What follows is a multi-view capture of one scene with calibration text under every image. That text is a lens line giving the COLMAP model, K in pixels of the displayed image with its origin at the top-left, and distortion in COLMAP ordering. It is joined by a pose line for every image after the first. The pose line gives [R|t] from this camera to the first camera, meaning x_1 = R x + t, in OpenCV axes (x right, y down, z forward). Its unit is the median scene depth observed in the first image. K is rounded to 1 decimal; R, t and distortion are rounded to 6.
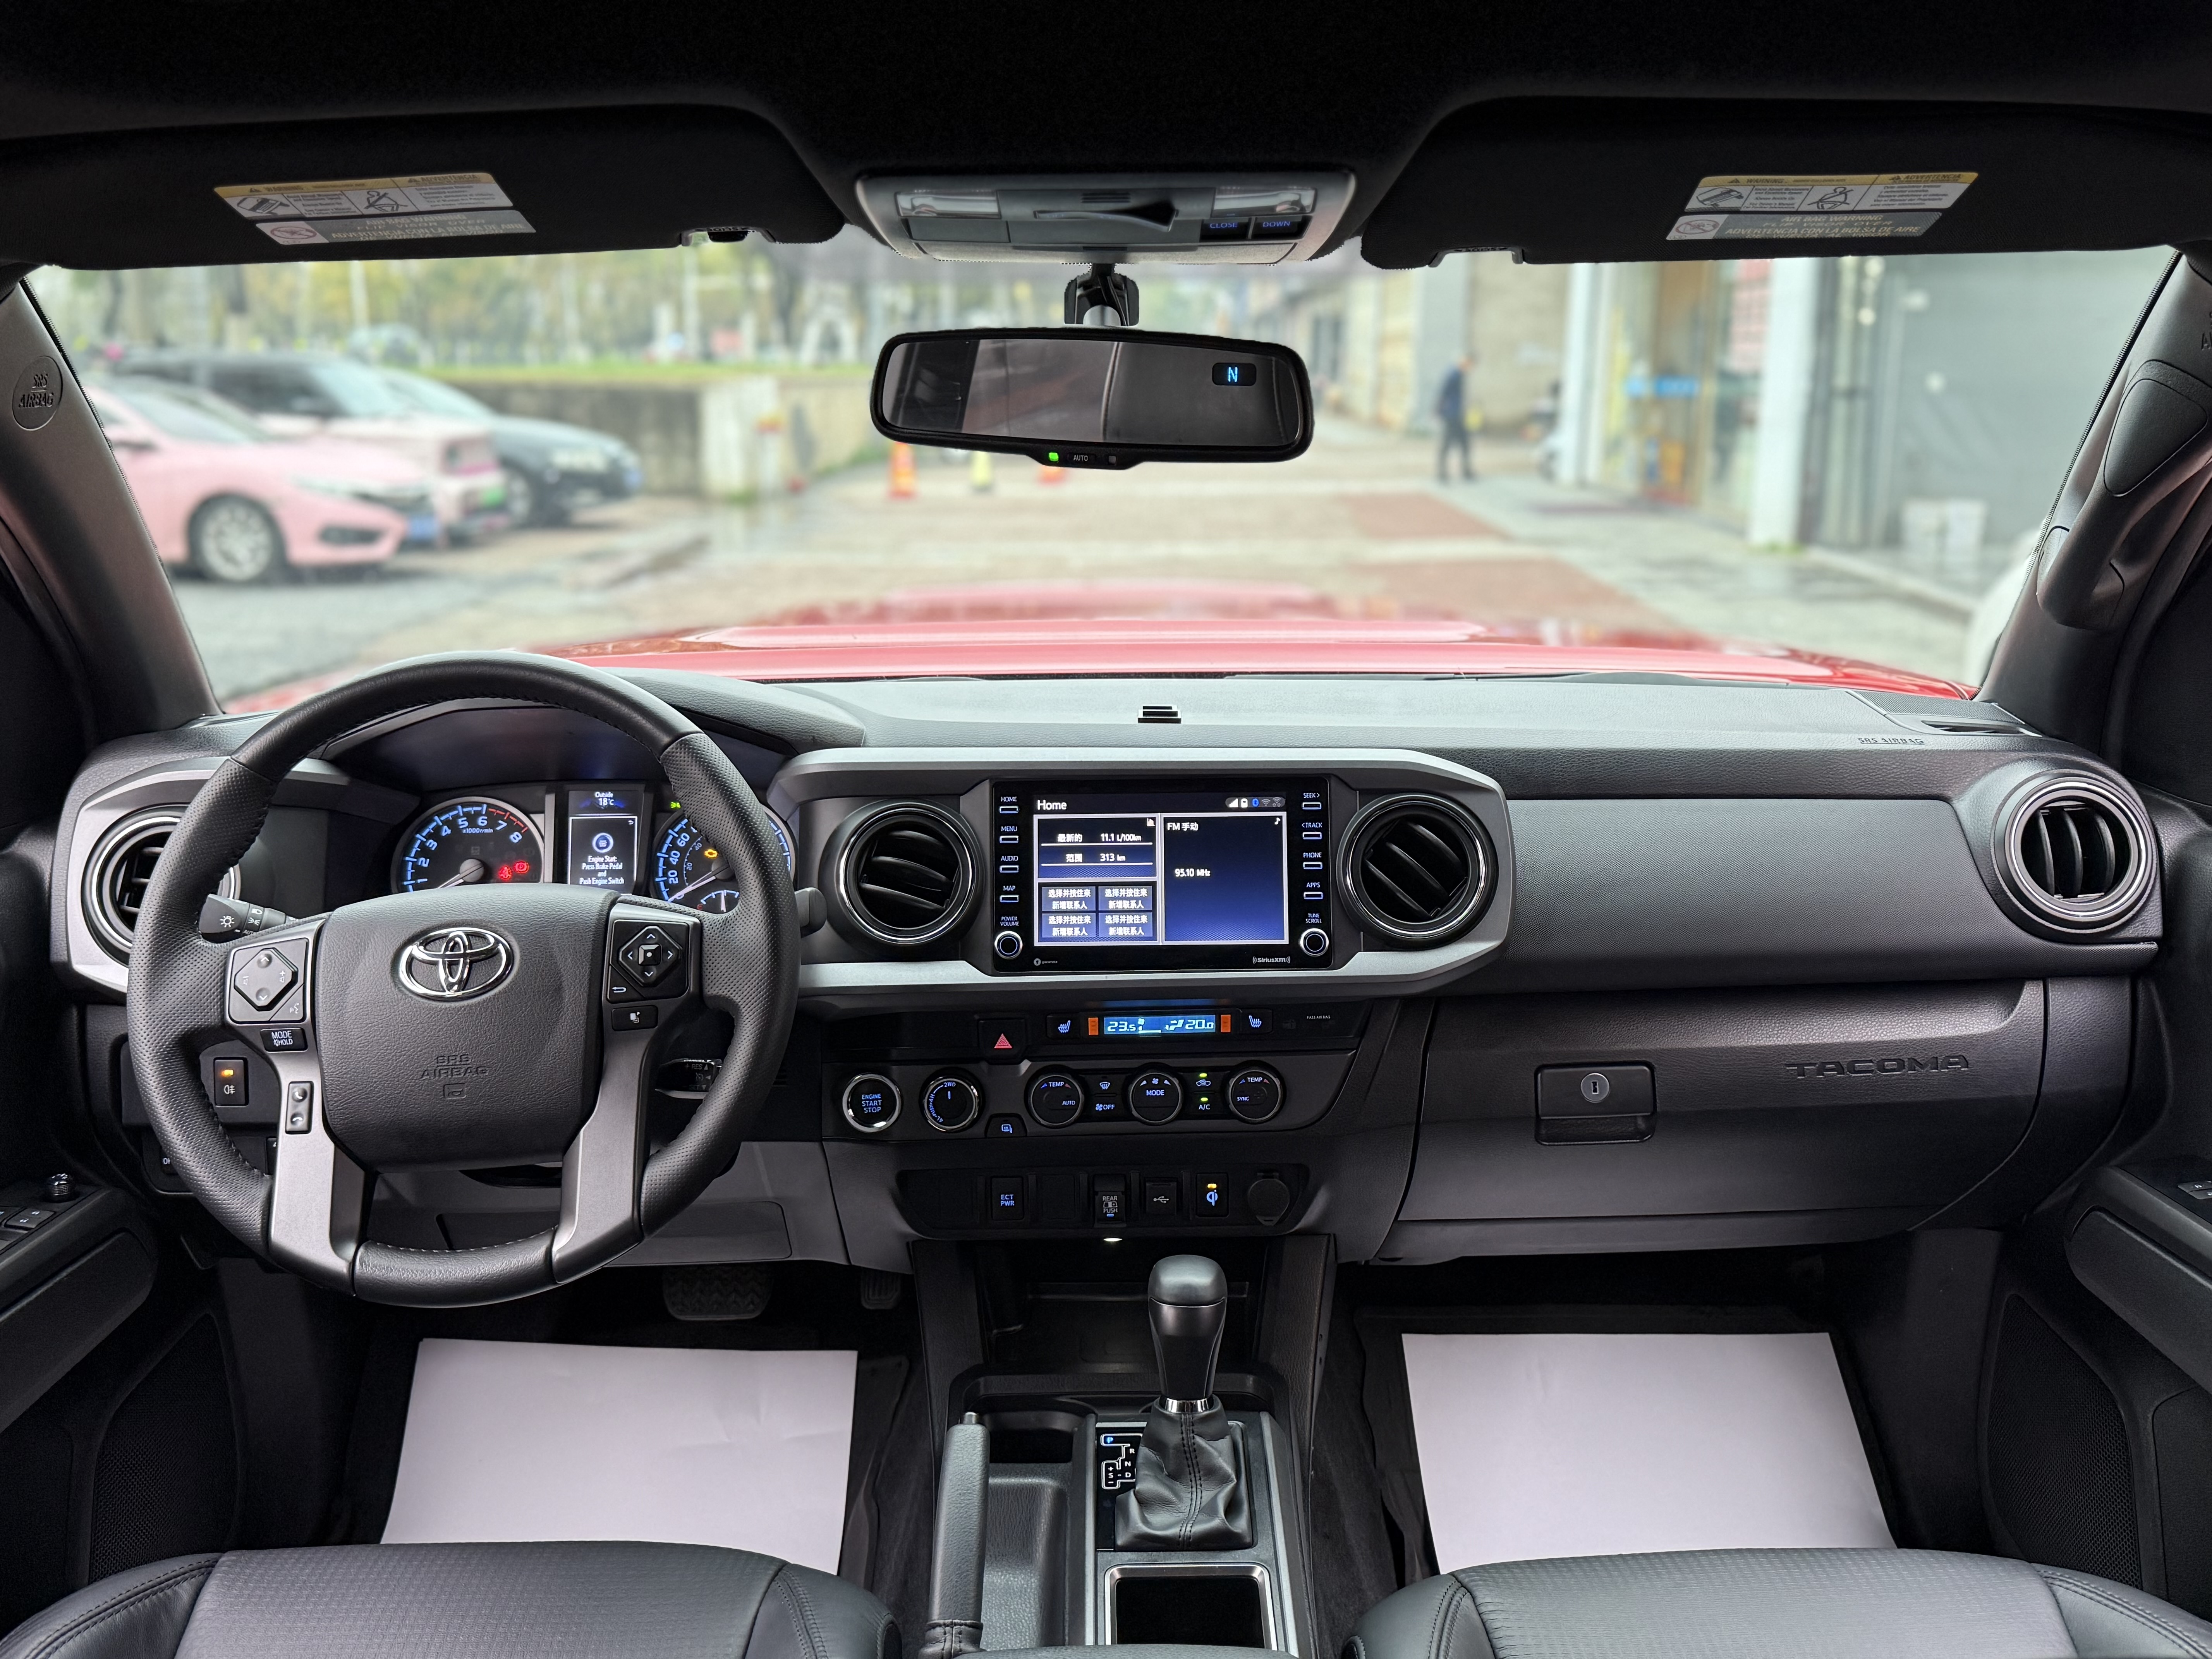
lens RADIAL K [[1914.2, 0, 1096.9], [0, 1914.2, 845.1], [0, 0, 1]] dist [0.015815, -0.030370]
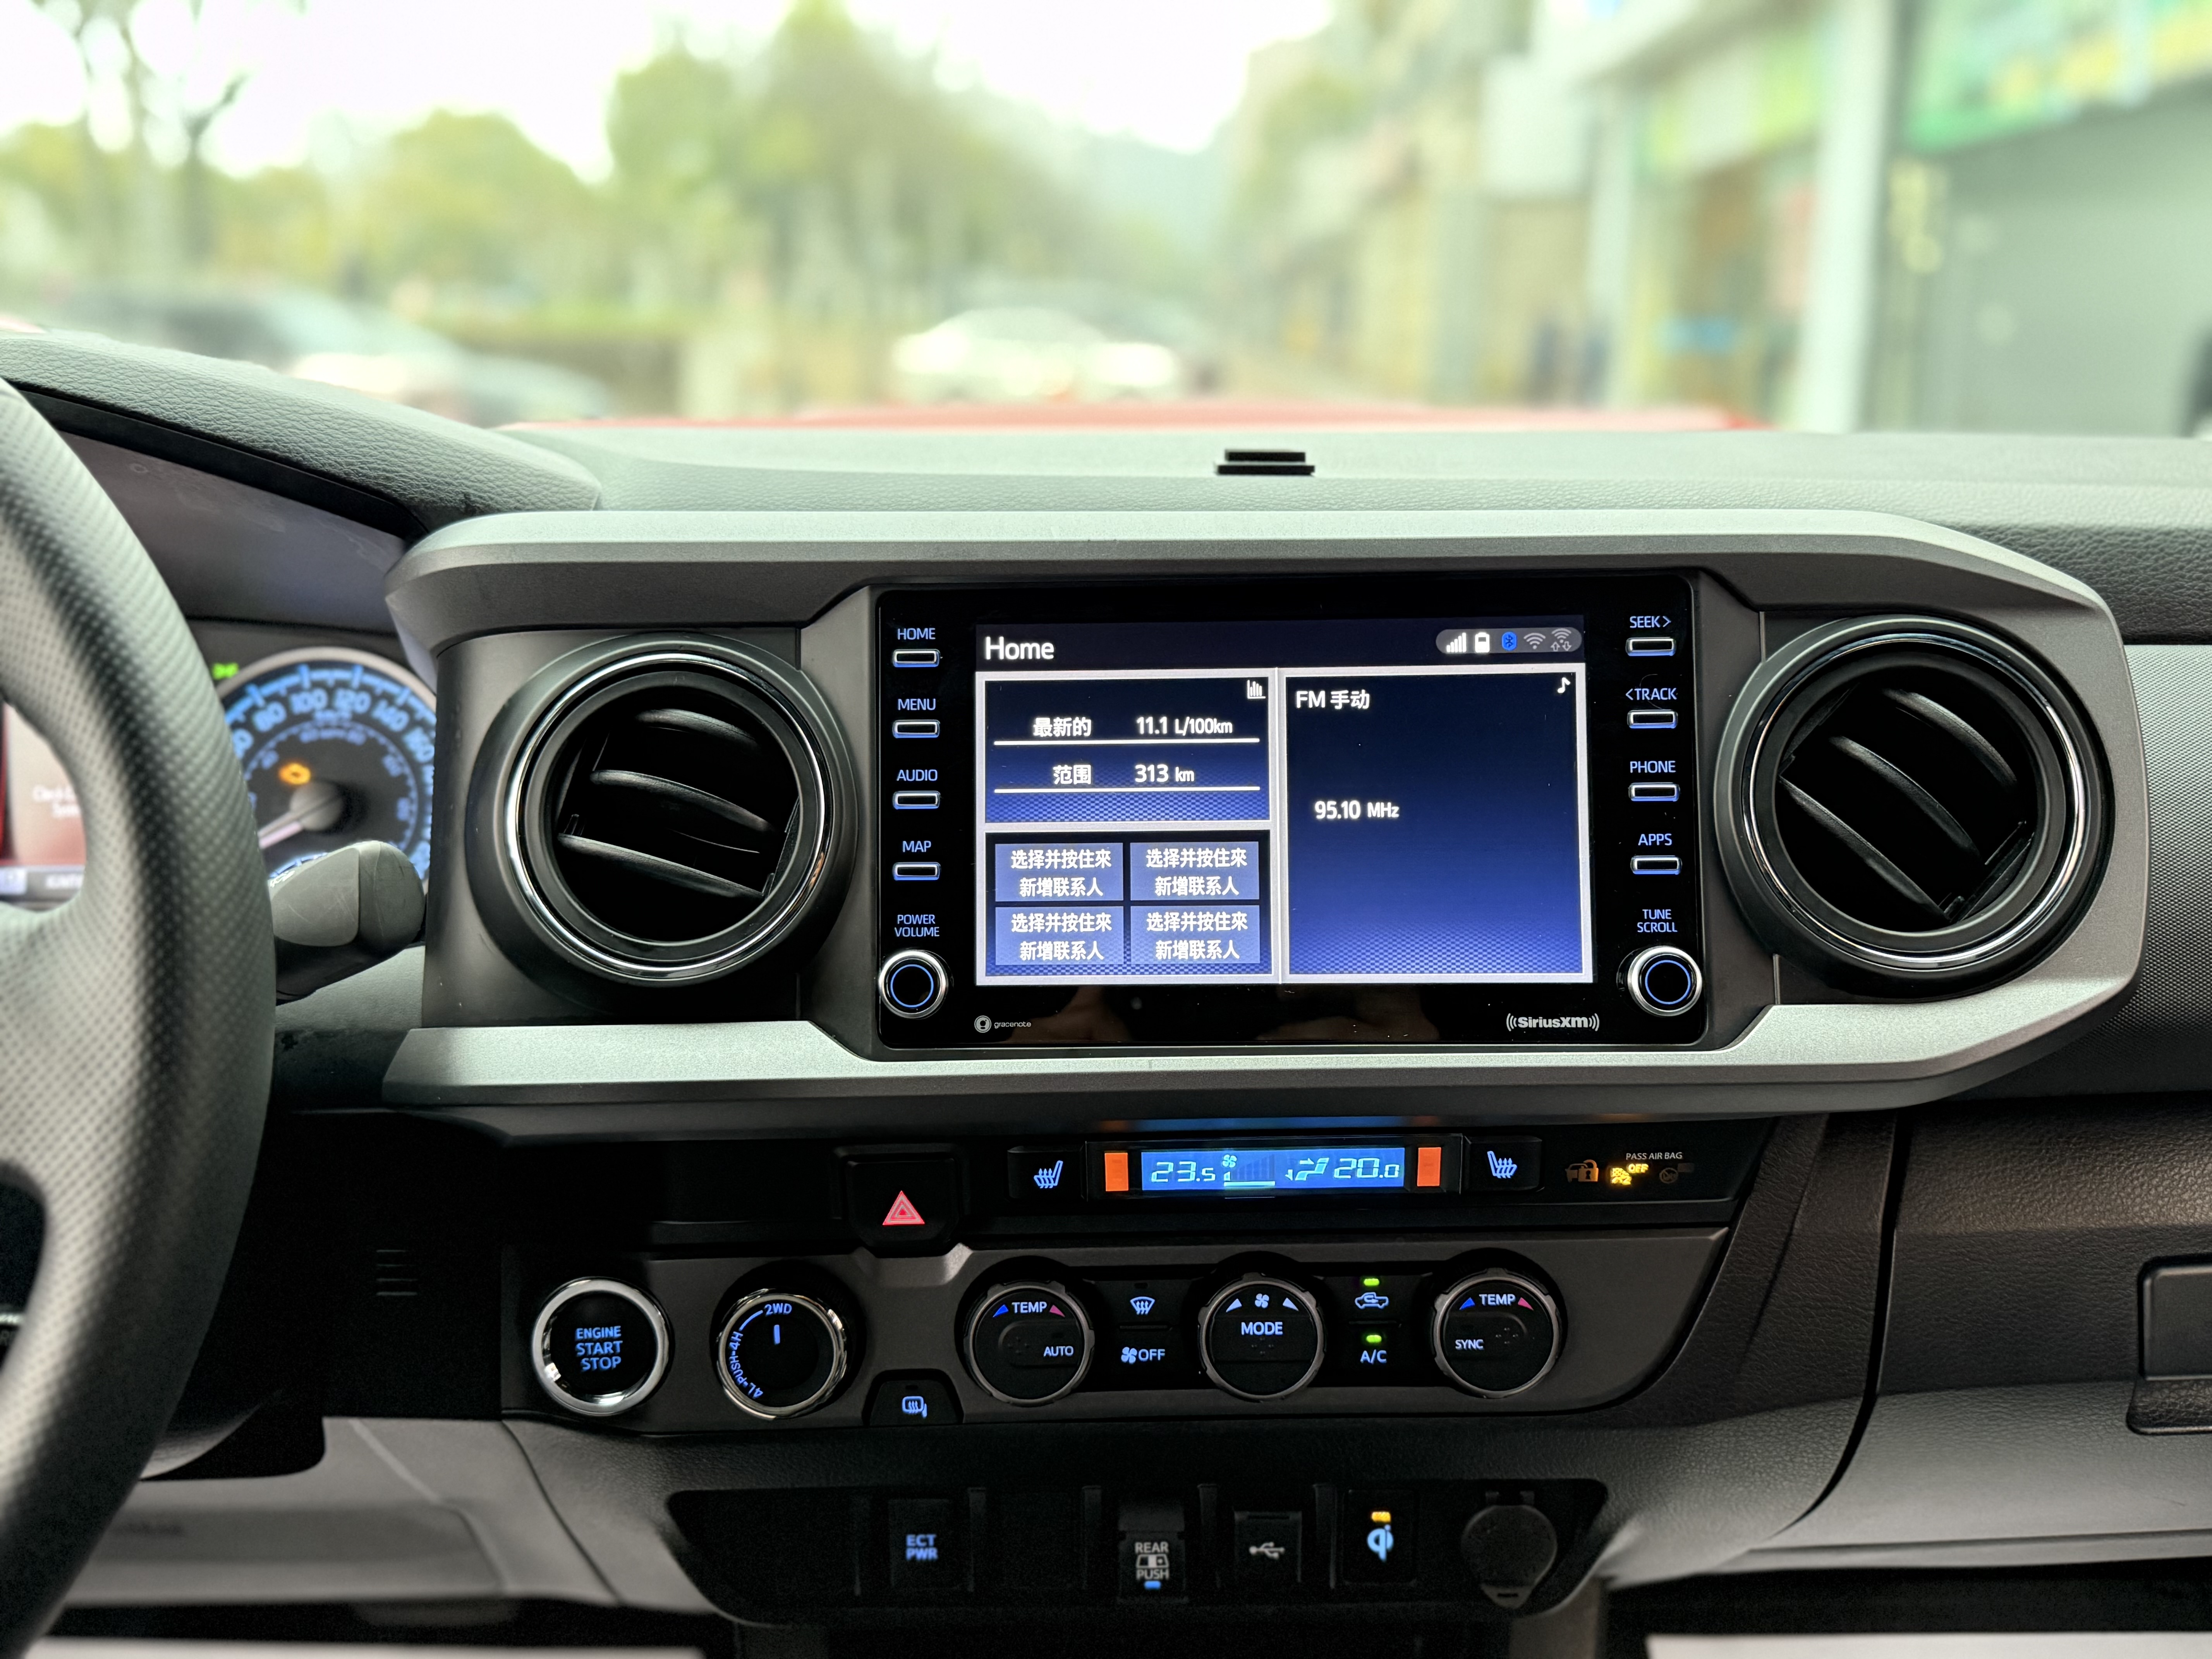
lens RADIAL K [[1914.2, 0, 1115.8], [0, 1914.2, 808.5], [0, 0, 1]] dist [0.015815, -0.030370]
pose [[0.999983, 0.001407, 0.005690, -0.004700], [-0.001390, 0.999994, -0.003033, 0.015296], [-0.005695, 0.003025, 0.999979, 0.579546]]
